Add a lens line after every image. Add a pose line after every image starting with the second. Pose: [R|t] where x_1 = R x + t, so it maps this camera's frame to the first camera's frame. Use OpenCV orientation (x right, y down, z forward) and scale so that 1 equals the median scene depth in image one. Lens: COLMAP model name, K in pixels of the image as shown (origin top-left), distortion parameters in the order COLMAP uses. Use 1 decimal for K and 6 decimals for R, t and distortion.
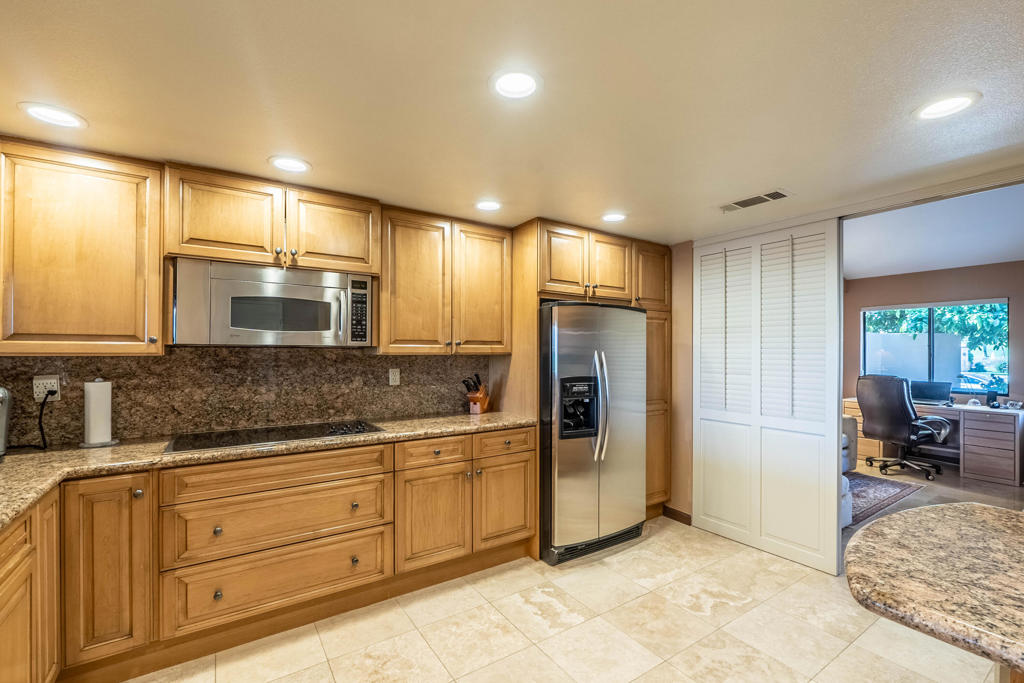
lens RADIAL K [[430.1, 0, 504.9], [0, 430.1, 349.8], [0, 0, 1]] dist [-0.010055, 0.000553]
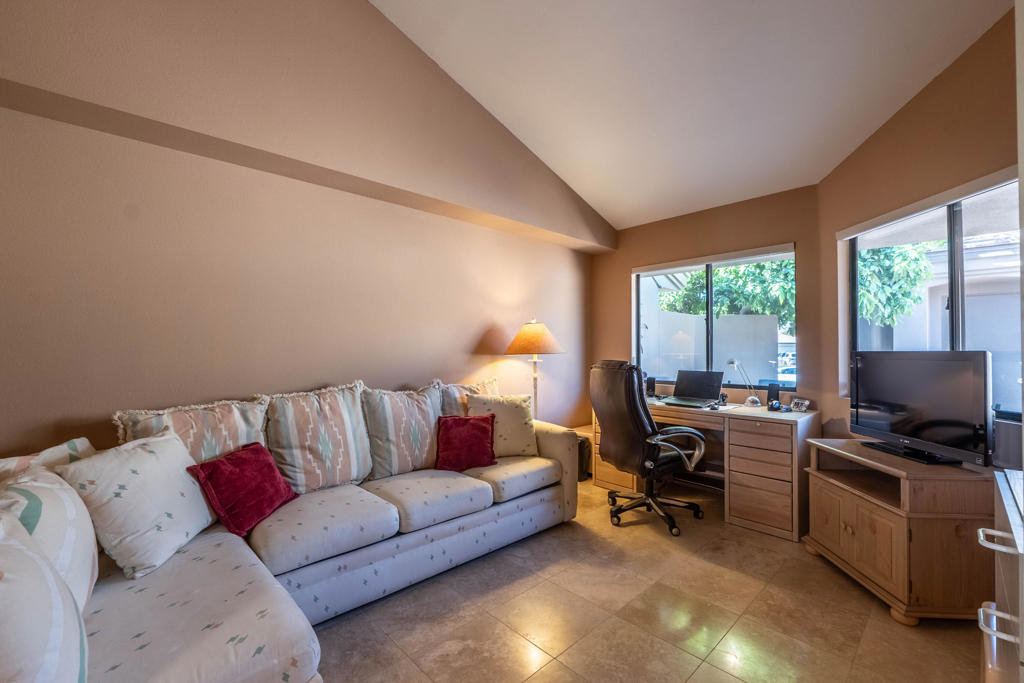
lens RADIAL K [[430.1, 0, 507.8], [0, 430.1, 344.3], [0, 0, 1]] dist [-0.010055, 0.000553]
pose [[0.982467, 0.000448, 0.186436, 0.622045], [0.001570, 0.999942, -0.010678, 0.042758], [-0.186430, 0.010783, 0.982409, 0.427659]]
